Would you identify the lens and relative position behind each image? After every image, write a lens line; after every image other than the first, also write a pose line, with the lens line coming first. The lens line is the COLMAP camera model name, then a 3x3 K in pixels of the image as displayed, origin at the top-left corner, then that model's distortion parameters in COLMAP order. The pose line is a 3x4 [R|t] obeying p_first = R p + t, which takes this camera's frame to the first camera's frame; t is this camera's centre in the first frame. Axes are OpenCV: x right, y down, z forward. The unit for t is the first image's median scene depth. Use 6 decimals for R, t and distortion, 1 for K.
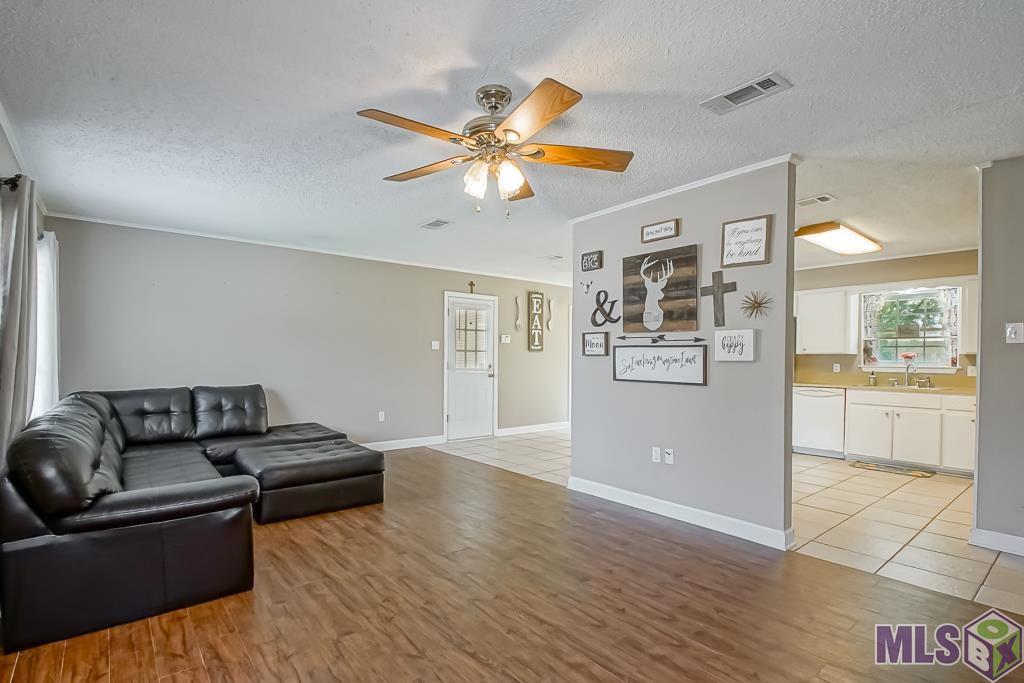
lens RADIAL K [[475.7, 0, 477.7], [0, 475.7, 362.1], [0, 0, 1]] dist [0.000802, 0.000132]
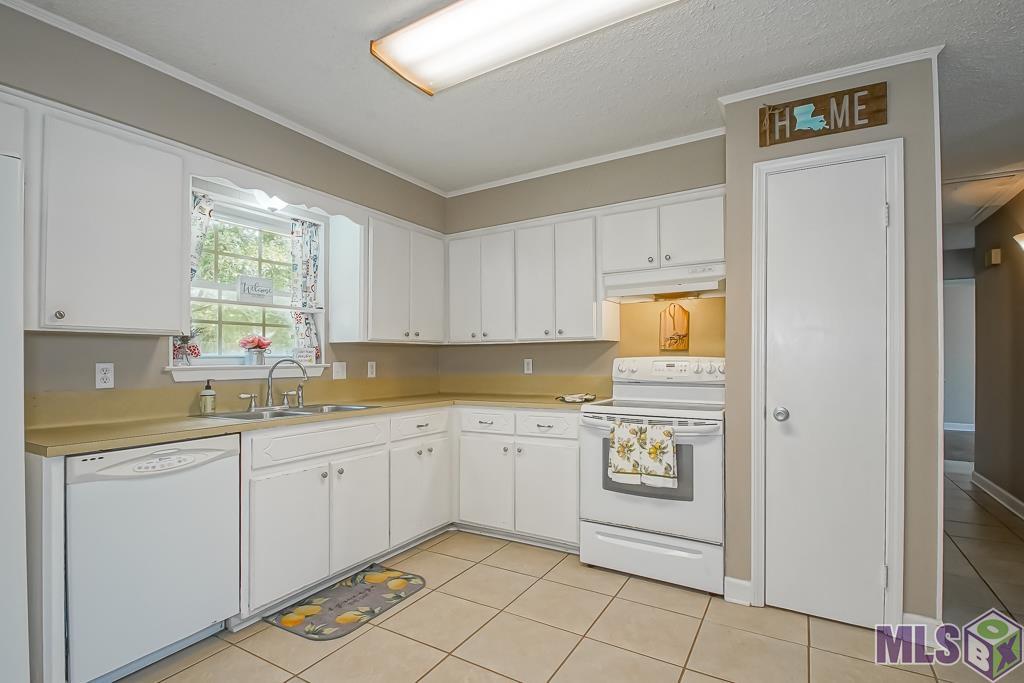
lens RADIAL K [[484.8, 0, 472.5], [0, 484.8, 351.1], [0, 0, 1]] dist [0.000495, 0.000080]
pose [[-0.300592, -0.000779, 0.953753, 0.585963], [0.005248, 0.999983, 0.002470, -0.008134], [-0.953739, 0.005748, -0.300582, 1.476266]]
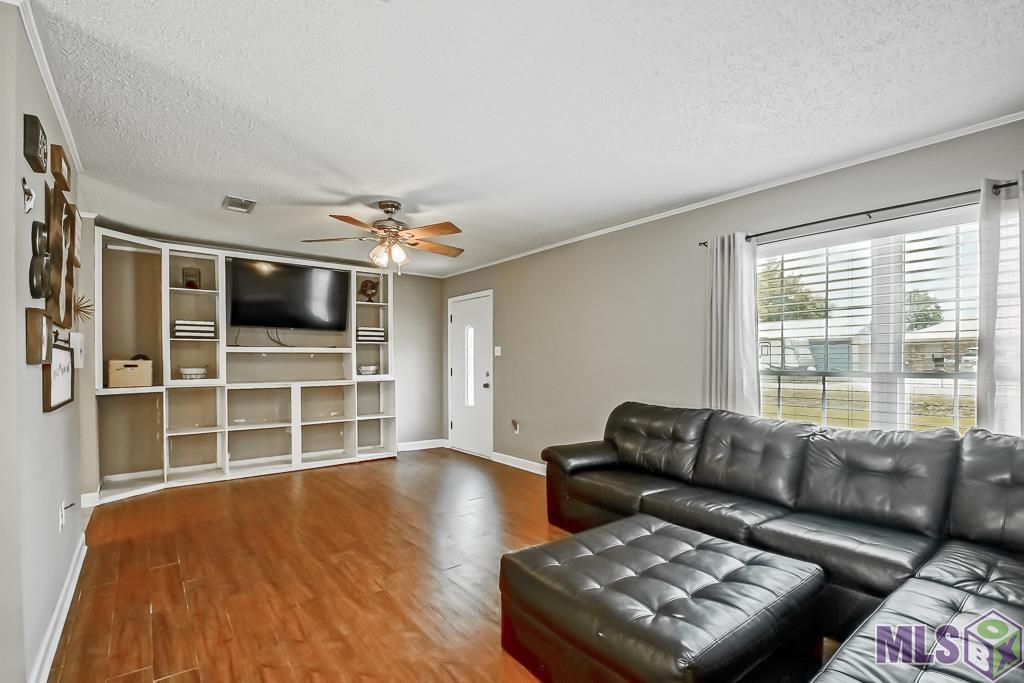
lens RADIAL K [[475.7, 0, 477.7], [0, 475.7, 362.1], [0, 0, 1]] dist [0.000802, 0.000132]
pose [[-0.999428, -0.003543, 0.033636, -0.195936], [-0.003030, 0.999878, 0.015299, -0.025482], [-0.033686, 0.015188, -0.999317, 1.583297]]
